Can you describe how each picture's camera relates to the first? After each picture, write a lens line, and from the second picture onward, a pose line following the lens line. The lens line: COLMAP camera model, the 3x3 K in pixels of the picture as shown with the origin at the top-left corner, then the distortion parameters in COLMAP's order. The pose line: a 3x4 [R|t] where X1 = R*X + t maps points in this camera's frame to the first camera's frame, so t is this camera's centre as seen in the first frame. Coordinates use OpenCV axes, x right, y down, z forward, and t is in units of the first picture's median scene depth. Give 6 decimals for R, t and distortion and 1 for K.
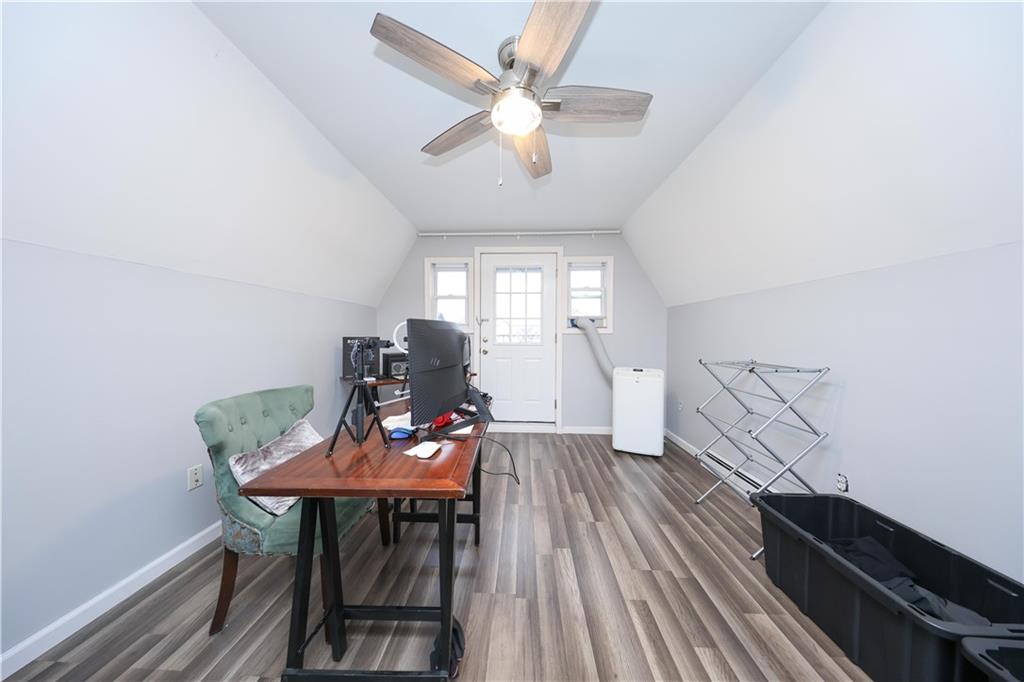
lens RADIAL K [[298.0, 0, 514.6], [0, 298.0, 337.2], [0, 0, 1]] dist [0.001619, 0.000008]
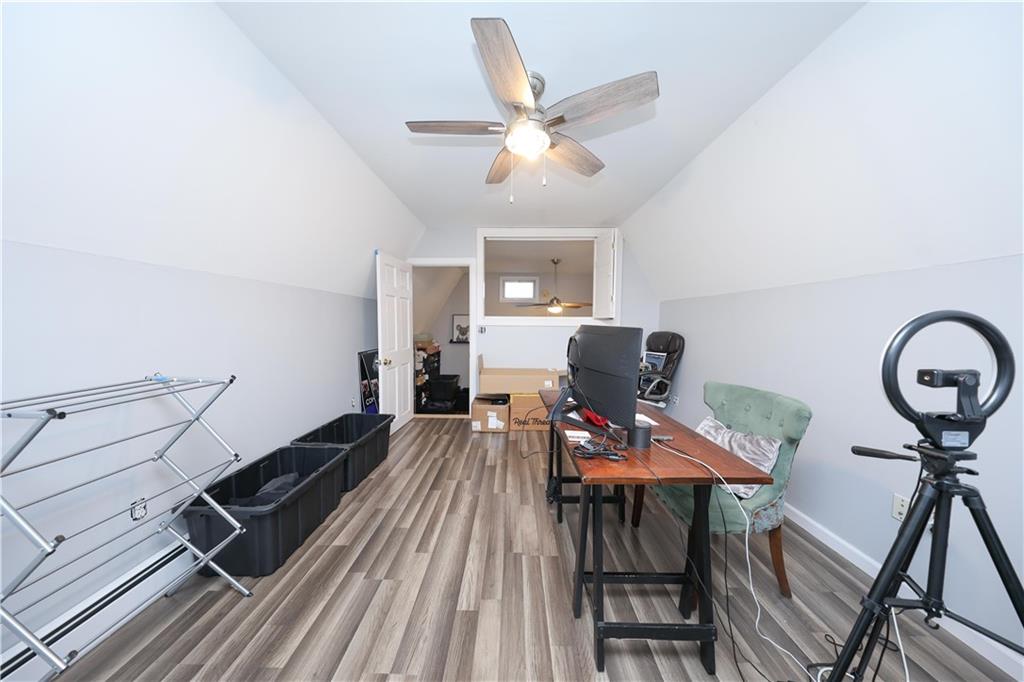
lens RADIAL K [[298.0, 0, 510.8], [0, 298.0, 339.3], [0, 0, 1]] dist [0.001619, 0.000008]
pose [[-0.999742, -0.011847, -0.019360, 0.078780], [-0.013182, 0.997434, 0.070364, -0.070703], [0.018476, 0.070601, -0.997334, 2.034206]]
